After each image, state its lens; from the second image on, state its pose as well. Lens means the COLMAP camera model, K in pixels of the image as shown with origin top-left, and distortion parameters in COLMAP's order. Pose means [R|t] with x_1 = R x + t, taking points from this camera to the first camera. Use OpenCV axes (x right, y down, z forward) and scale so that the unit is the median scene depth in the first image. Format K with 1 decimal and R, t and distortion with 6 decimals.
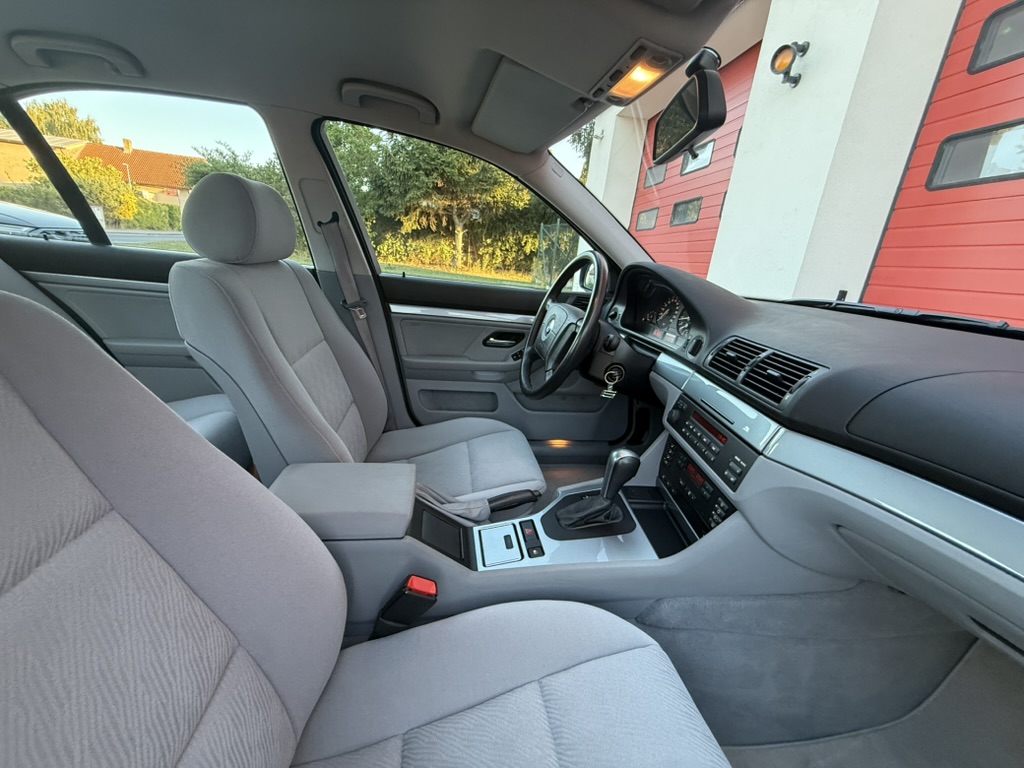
lens RADIAL K [[409.5, 0, 509.2], [0, 409.5, 385.0], [0, 0, 1]] dist [0.004092, -0.000024]
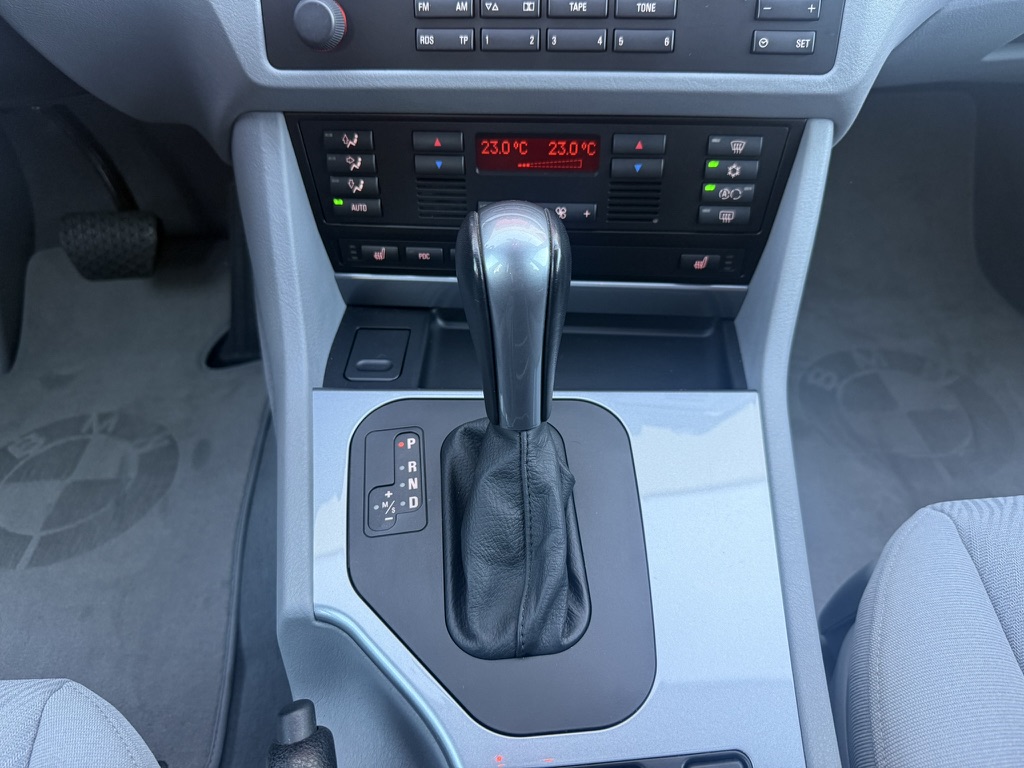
lens RADIAL K [[745.5, 0, 513.2], [0, 745.5, 384.3], [0, 0, 1]] dist [0.084885, -0.211508]
pose [[0.077359, -0.722581, 0.686944, -0.056011], [0.322467, 0.670109, 0.668558, -0.044933], [-0.943414, 0.169798, 0.284848, 0.863121]]
